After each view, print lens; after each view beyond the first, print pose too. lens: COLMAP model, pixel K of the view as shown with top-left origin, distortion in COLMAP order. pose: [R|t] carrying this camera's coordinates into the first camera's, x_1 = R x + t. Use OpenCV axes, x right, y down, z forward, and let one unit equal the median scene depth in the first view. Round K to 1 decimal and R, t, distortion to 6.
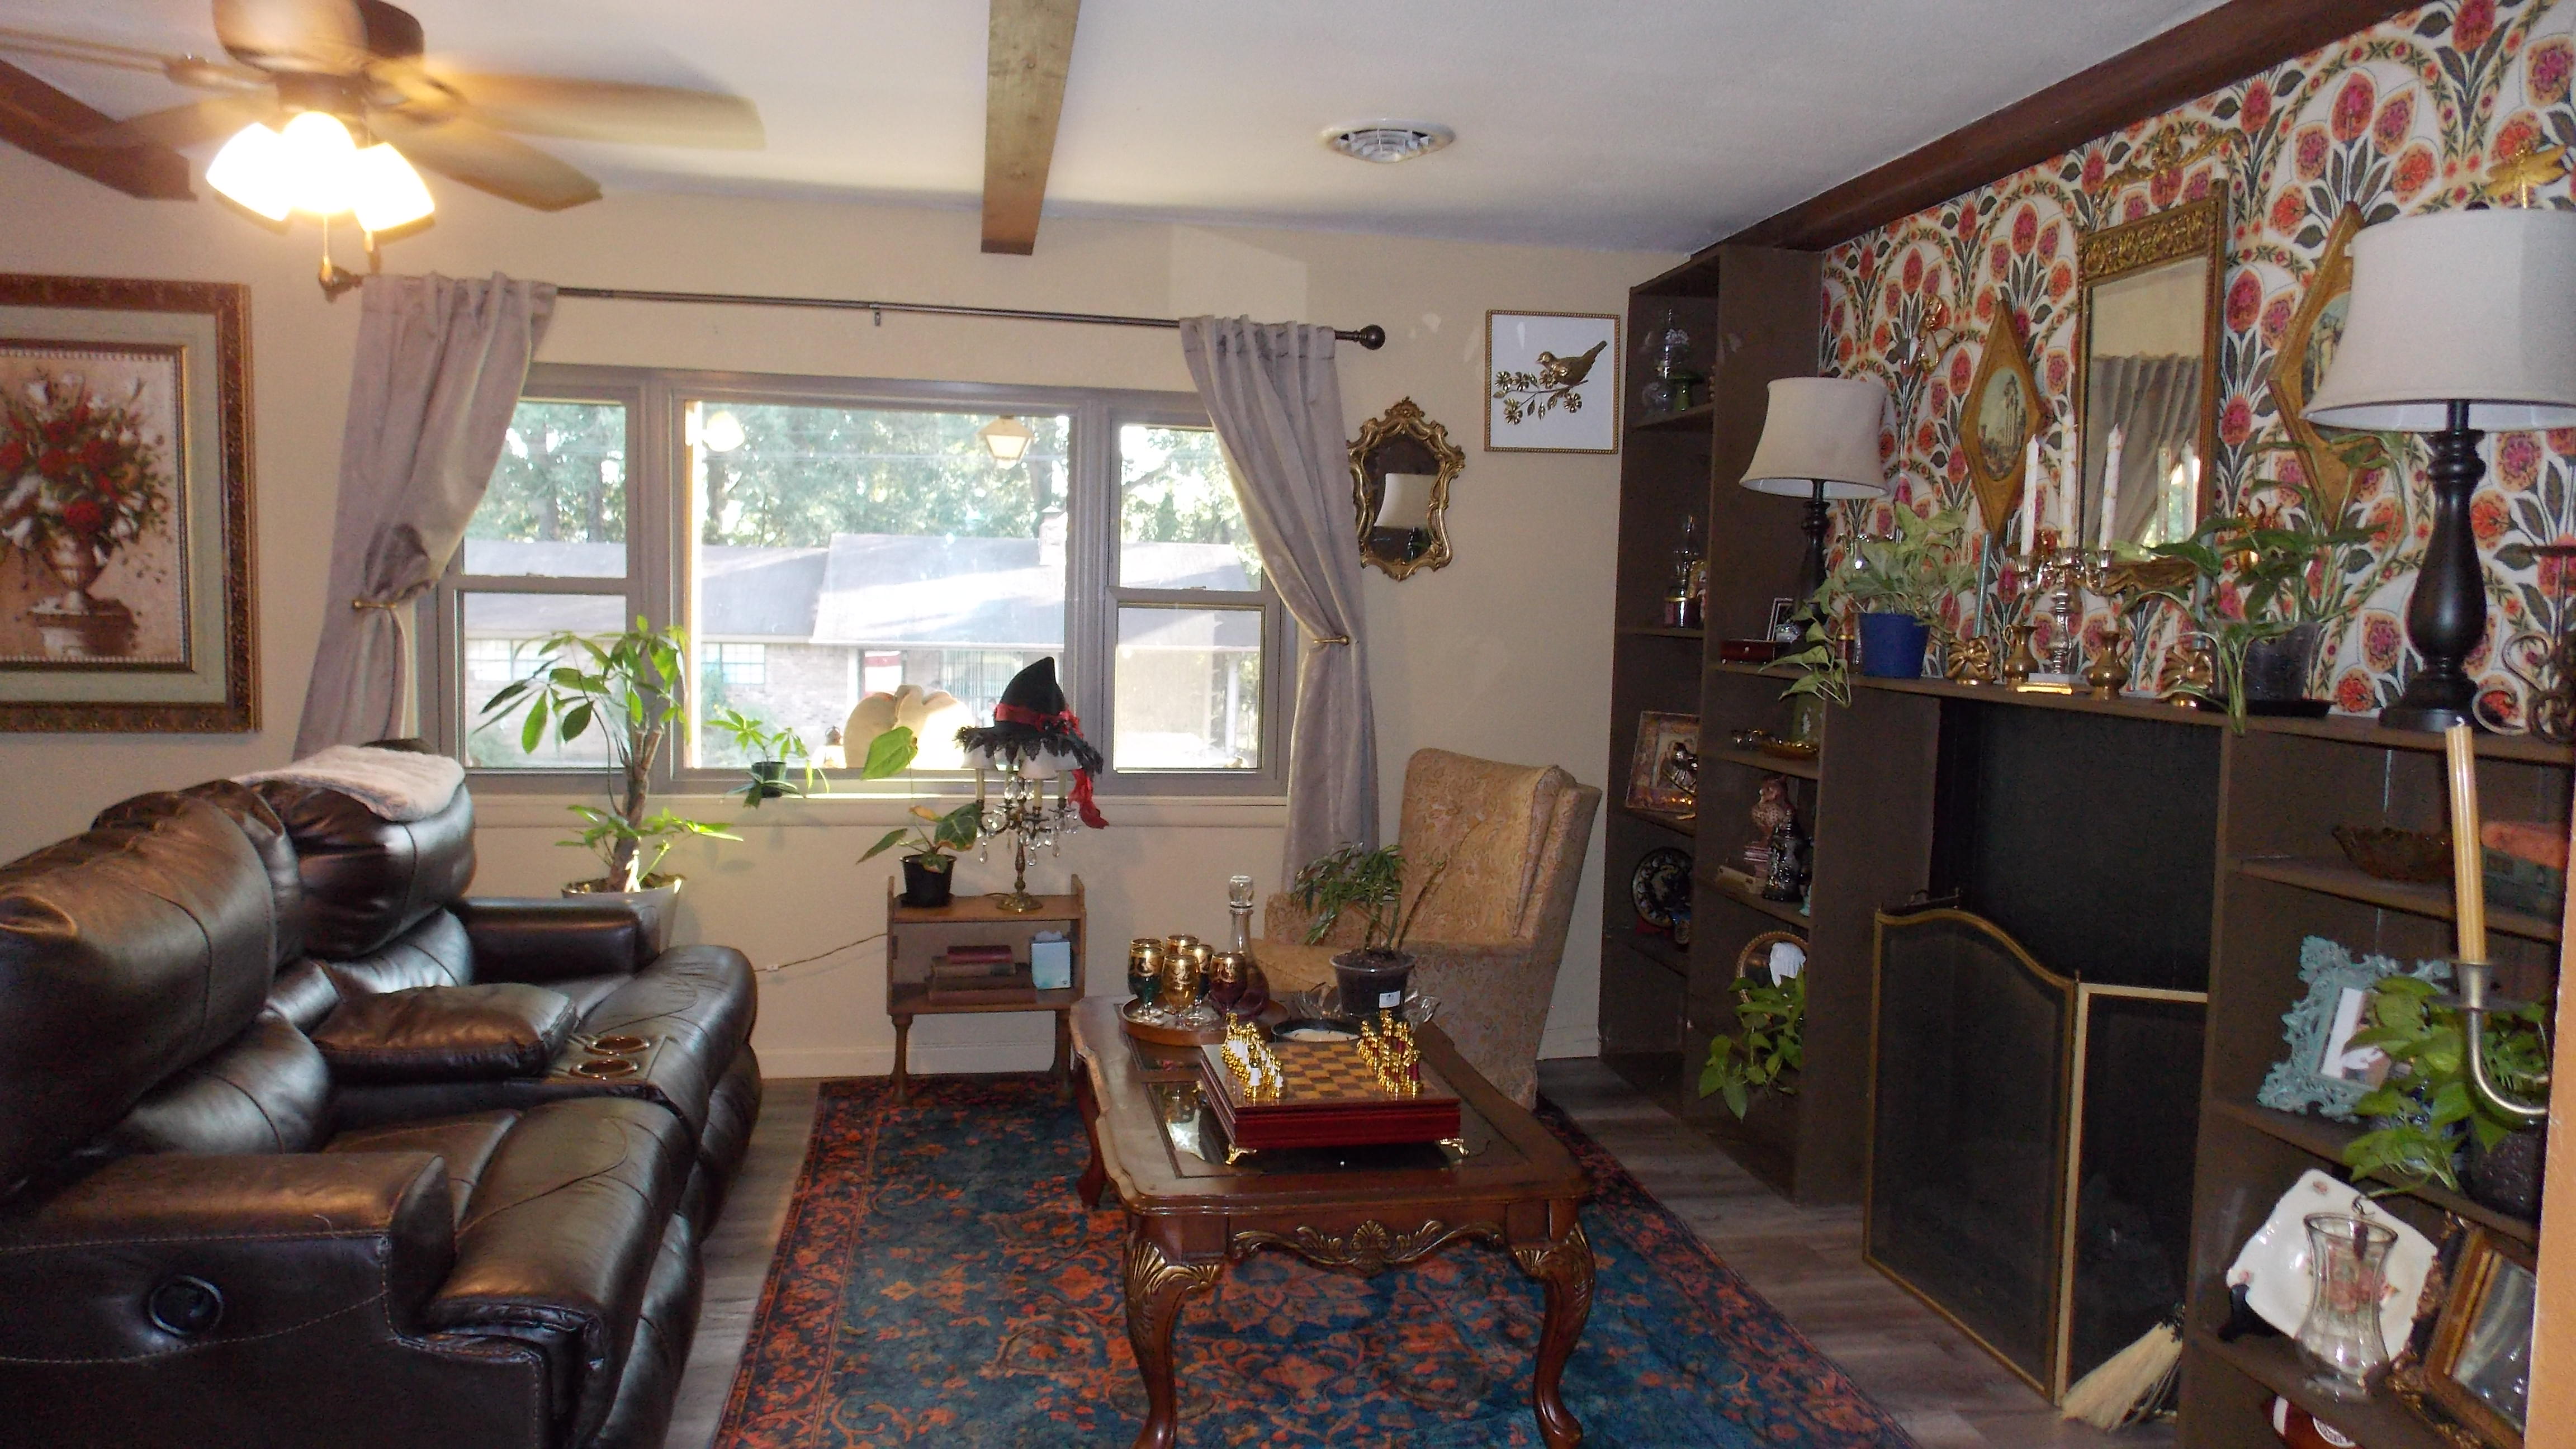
lens RADIAL K [[1703.4, 0, 1271.8], [0, 1703.4, 730.1], [0, 0, 1]] dist [-0.011509, 0.012143]
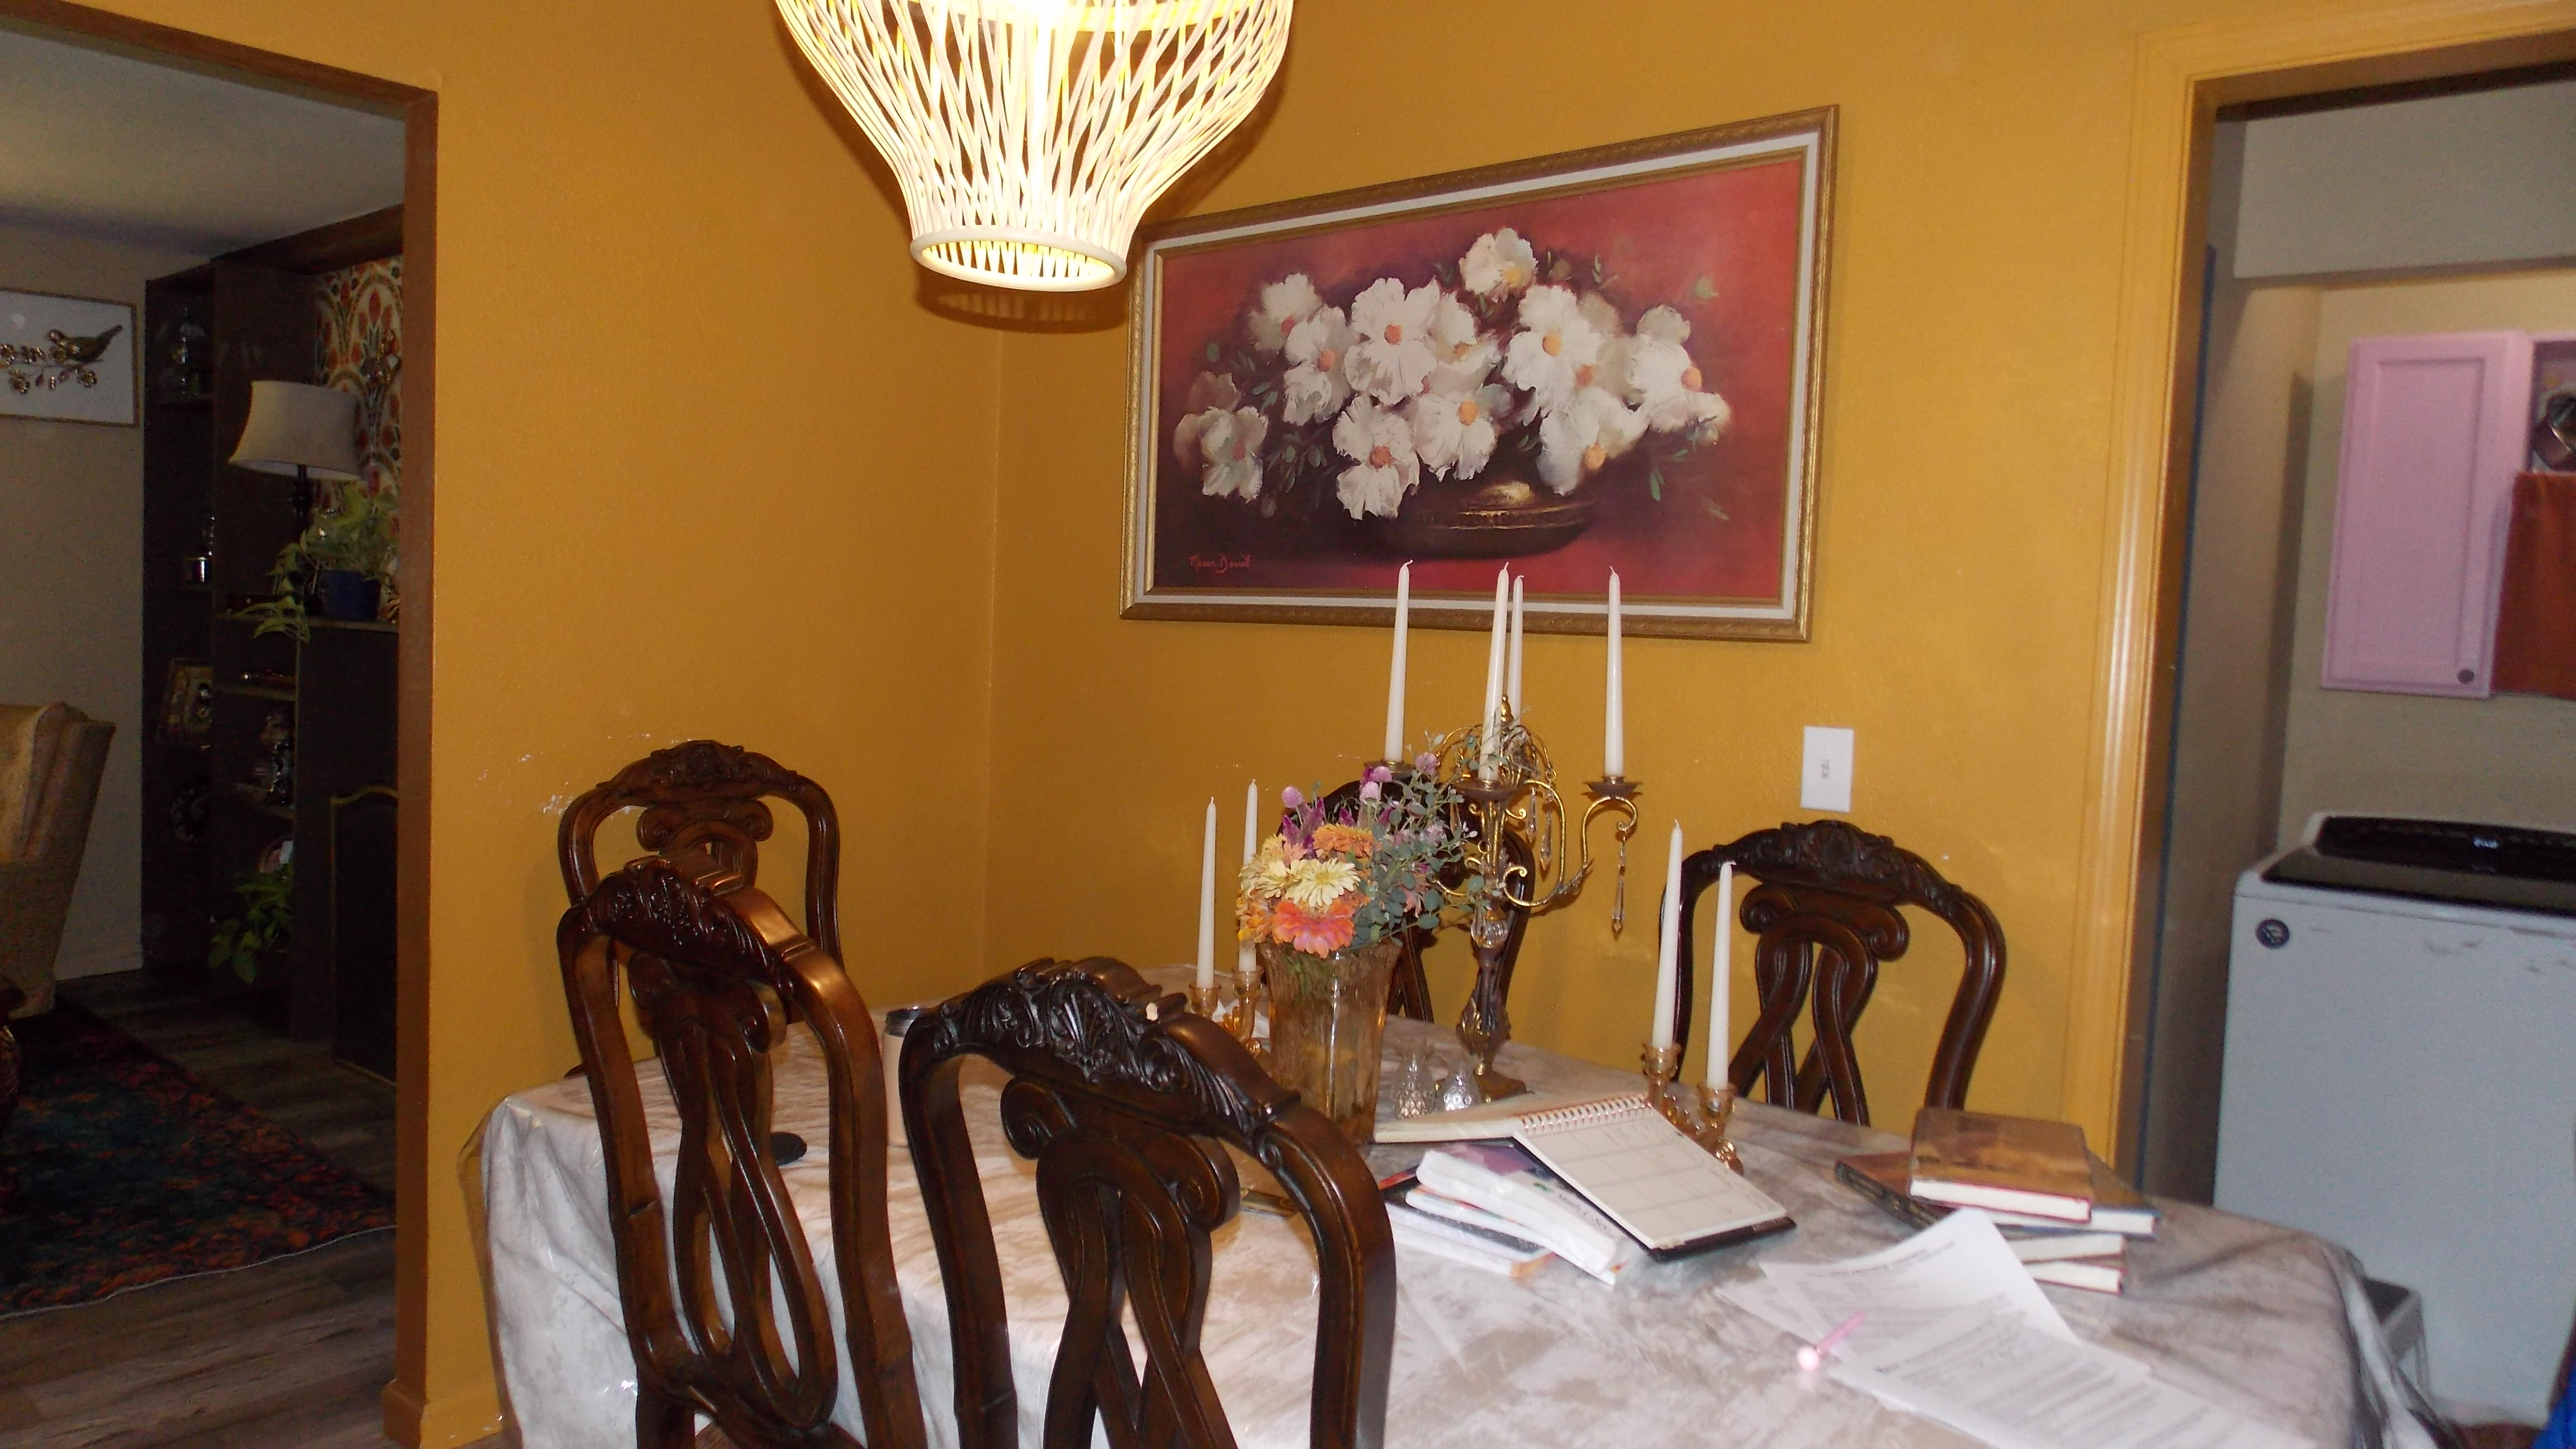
lens RADIAL K [[1703.4, 0, 1303.0], [0, 1703.4, 720.7], [0, 0, 1]] dist [-0.011509, 0.012143]
pose [[0.757913, -0.033834, 0.651478, 0.056792], [0.031959, 0.999381, 0.014722, 0.042821], [-0.651572, 0.009663, 0.758525, -0.390552]]
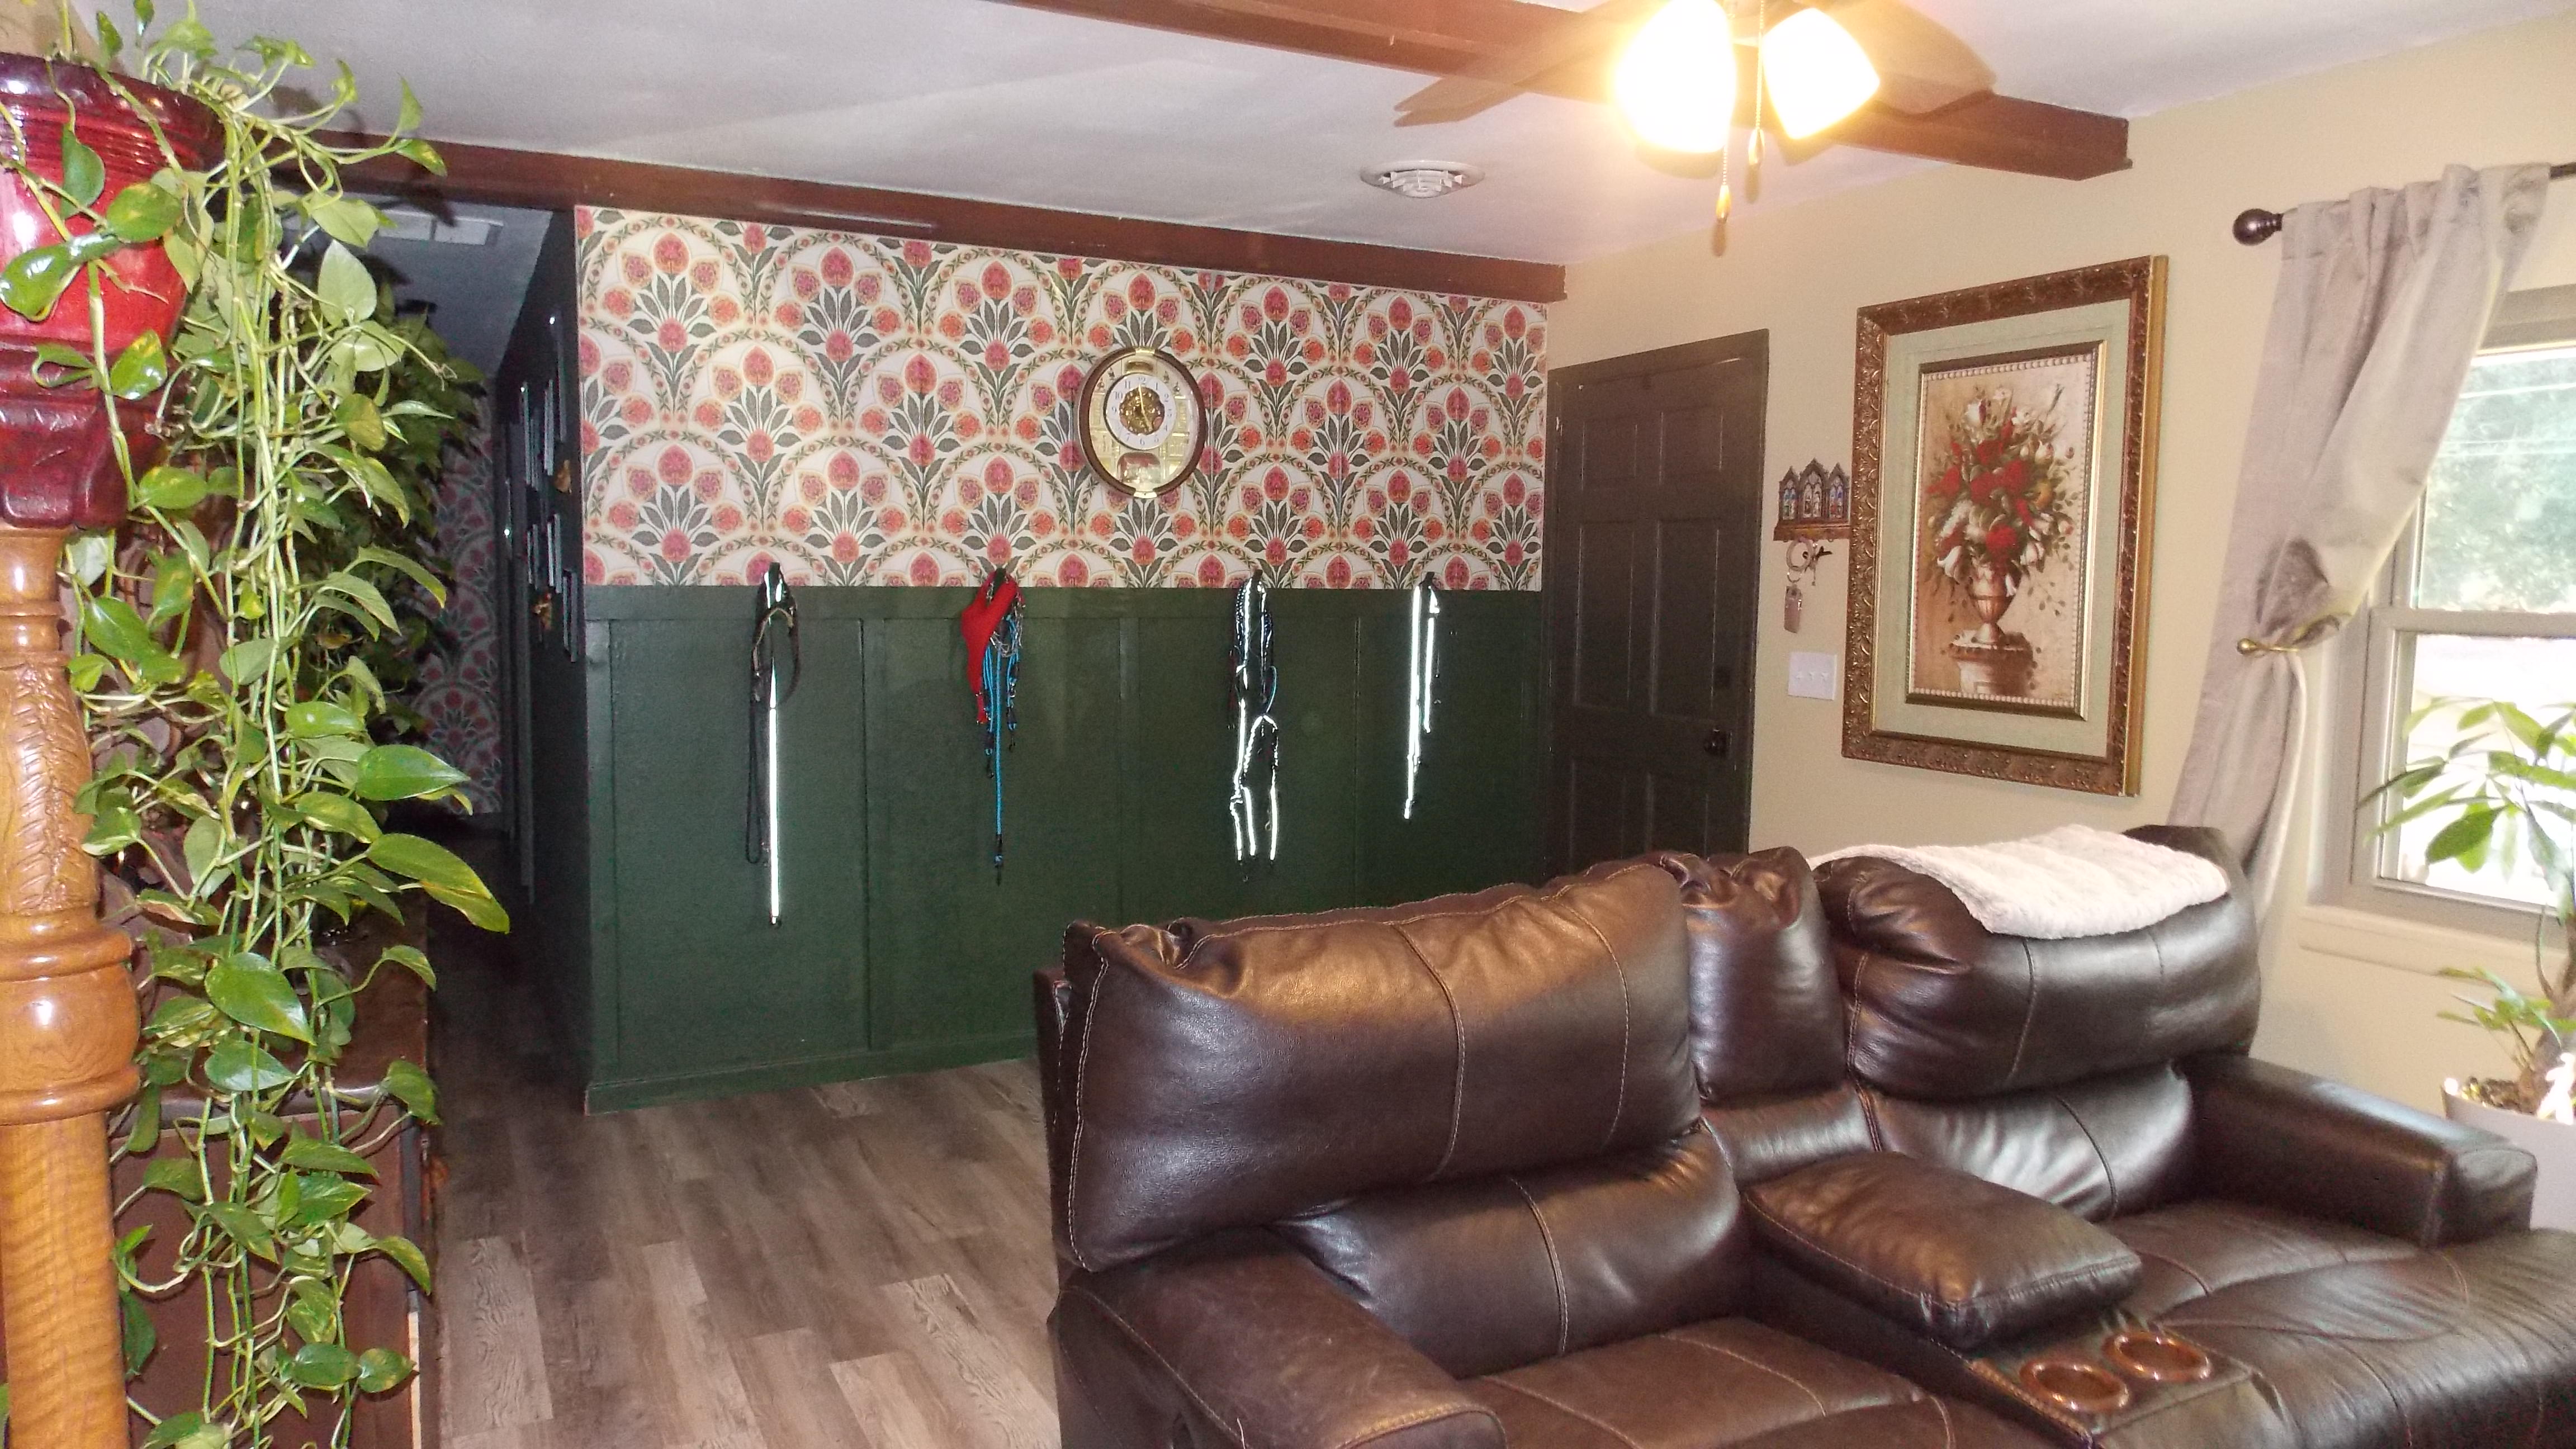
lens RADIAL K [[1703.4, 0, 1286.1], [0, 1703.4, 731.3], [0, 0, 1]] dist [-0.011509, 0.012143]
pose [[0.286024, 0.074281, -0.955339, 0.077408], [-0.097481, 0.994074, 0.048108, -0.031174], [0.953251, 0.079368, 0.291570, 0.372936]]
